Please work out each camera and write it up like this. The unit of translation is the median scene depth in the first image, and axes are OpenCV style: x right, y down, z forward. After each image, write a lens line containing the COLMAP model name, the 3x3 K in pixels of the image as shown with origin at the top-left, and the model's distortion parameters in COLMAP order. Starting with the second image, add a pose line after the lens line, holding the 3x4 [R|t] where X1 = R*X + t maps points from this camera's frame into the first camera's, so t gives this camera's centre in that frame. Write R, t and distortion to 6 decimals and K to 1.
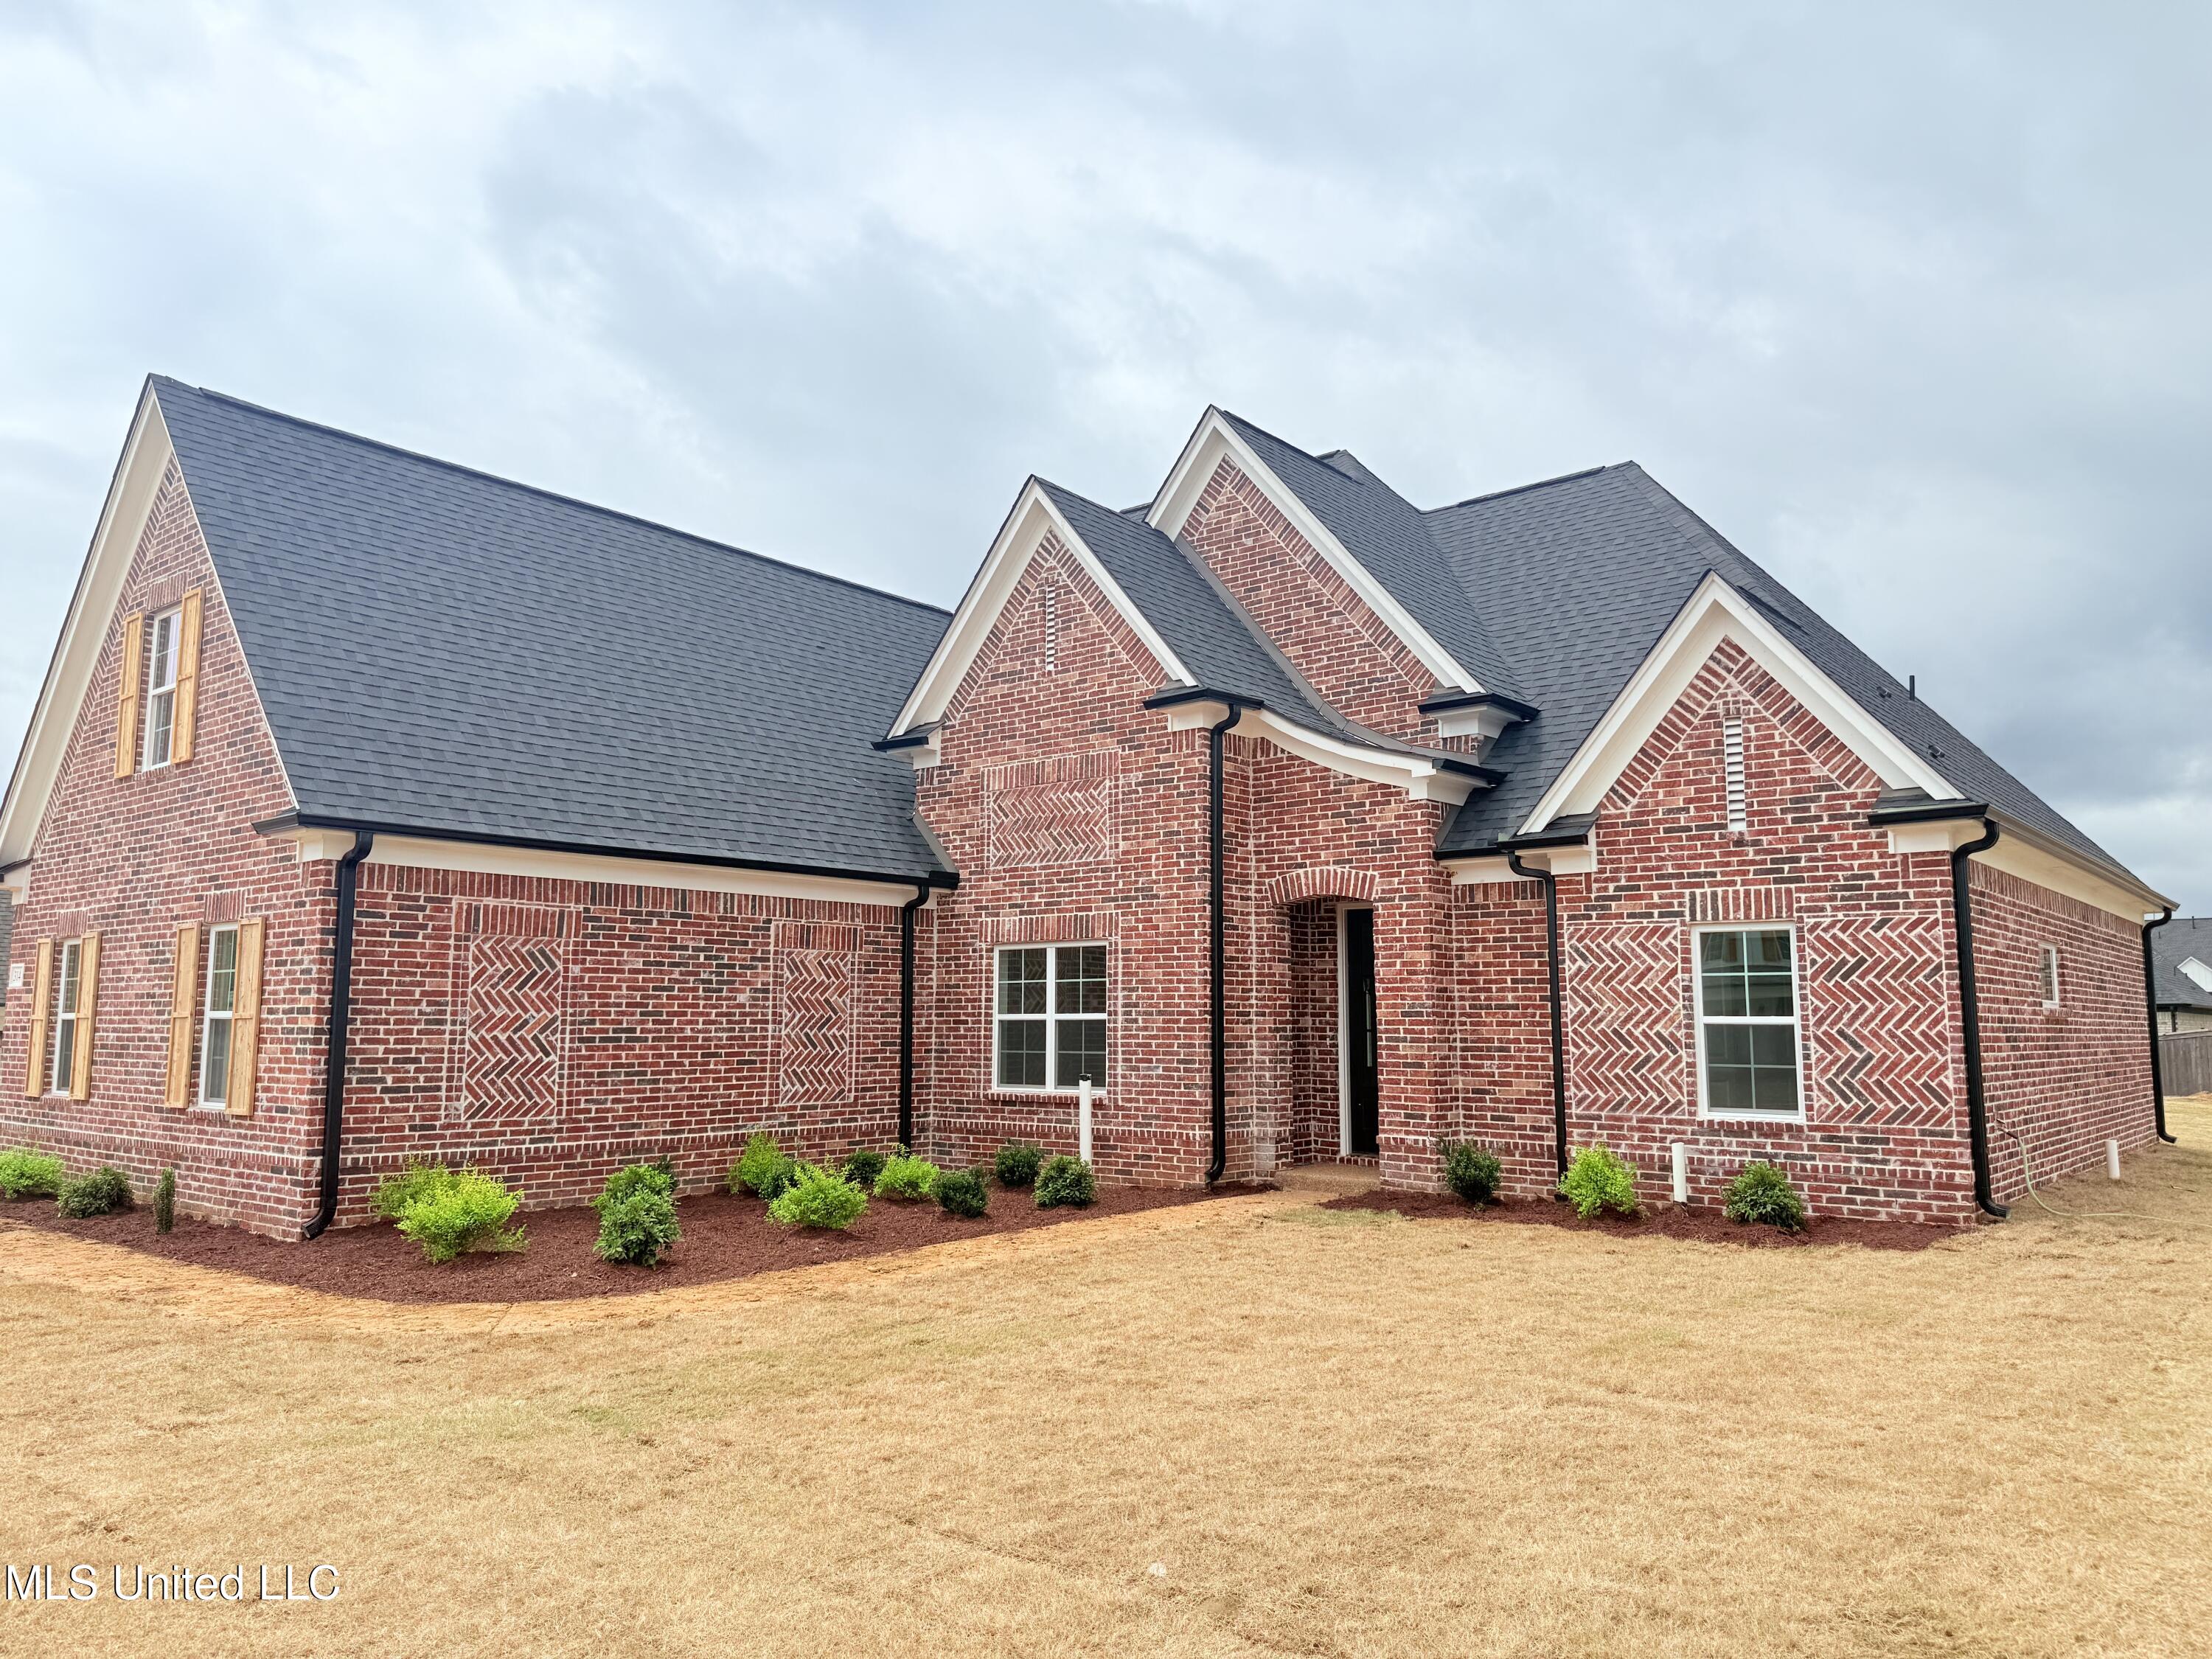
lens RADIAL K [[1538.5, 0, 1106.3], [0, 1538.5, 827.0], [0, 0, 1]] dist [0.051572, -0.059864]
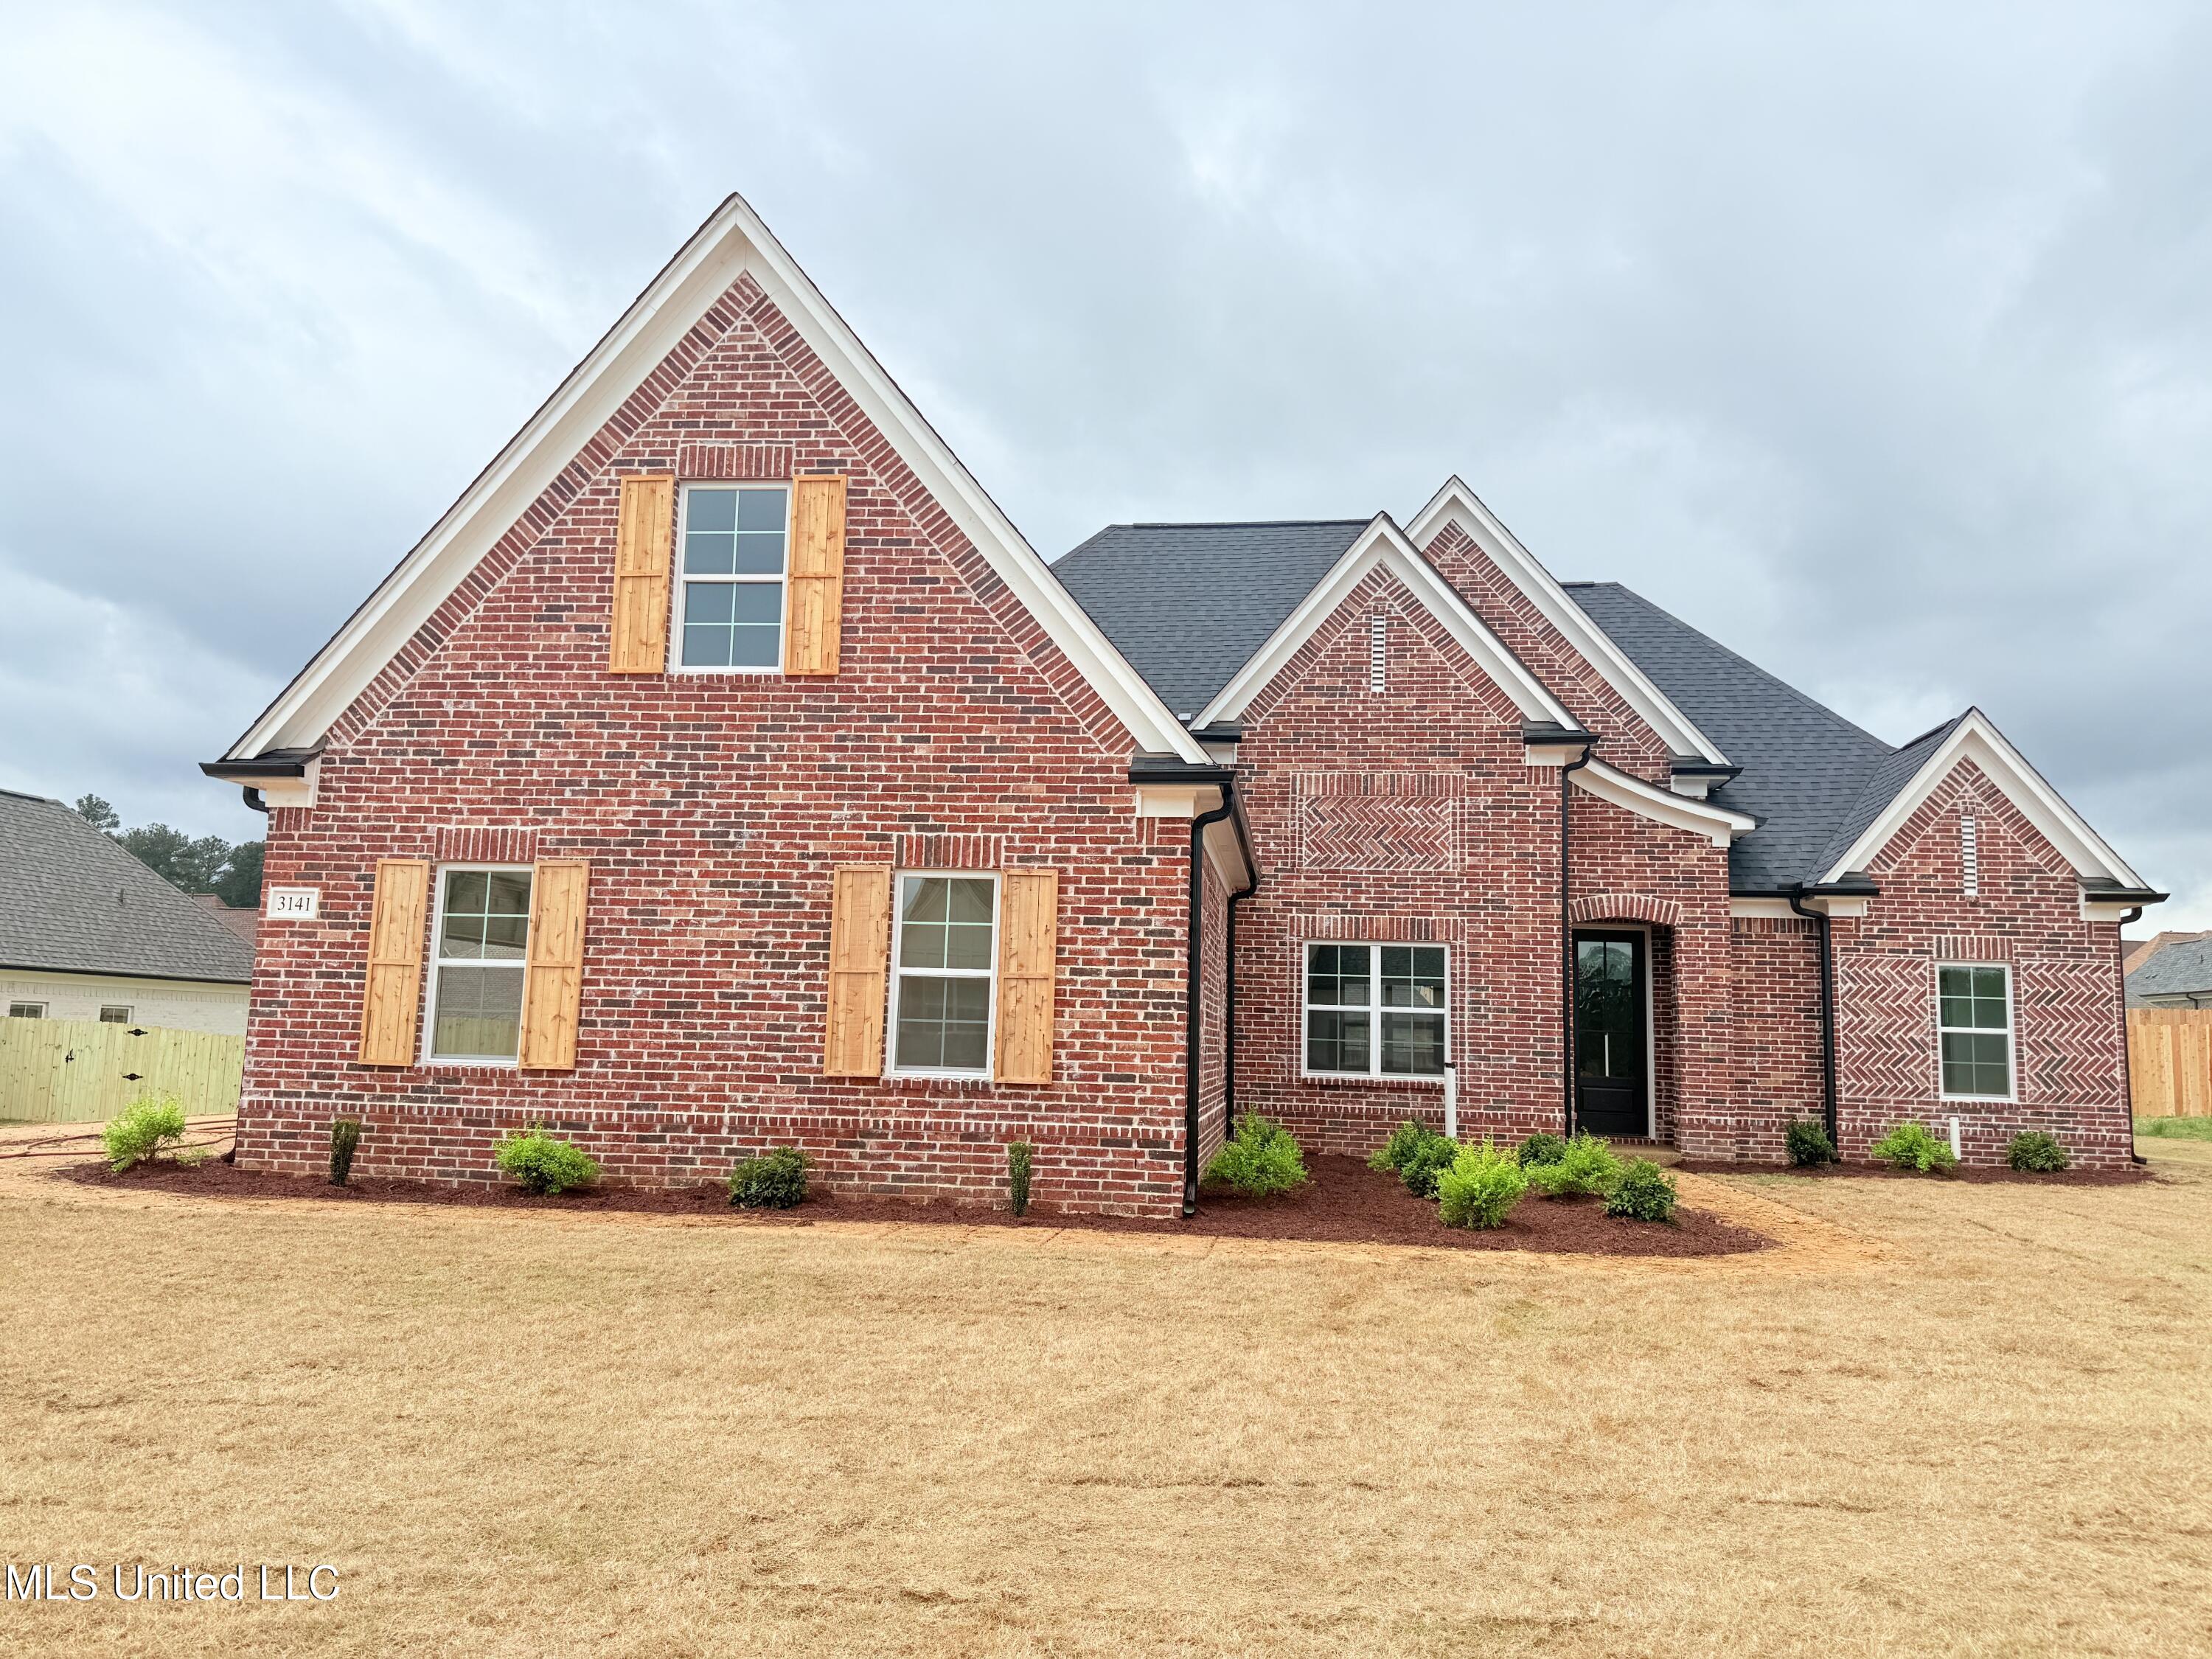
lens RADIAL K [[1538.5, 0, 1105.4], [0, 1538.5, 837.0], [0, 0, 1]] dist [0.051572, -0.059864]
pose [[0.839674, 0.093972, 0.534899, -0.941025], [-0.096087, 0.995084, -0.023984, 0.055102], [-0.534523, -0.031258, 0.844576, 0.220241]]
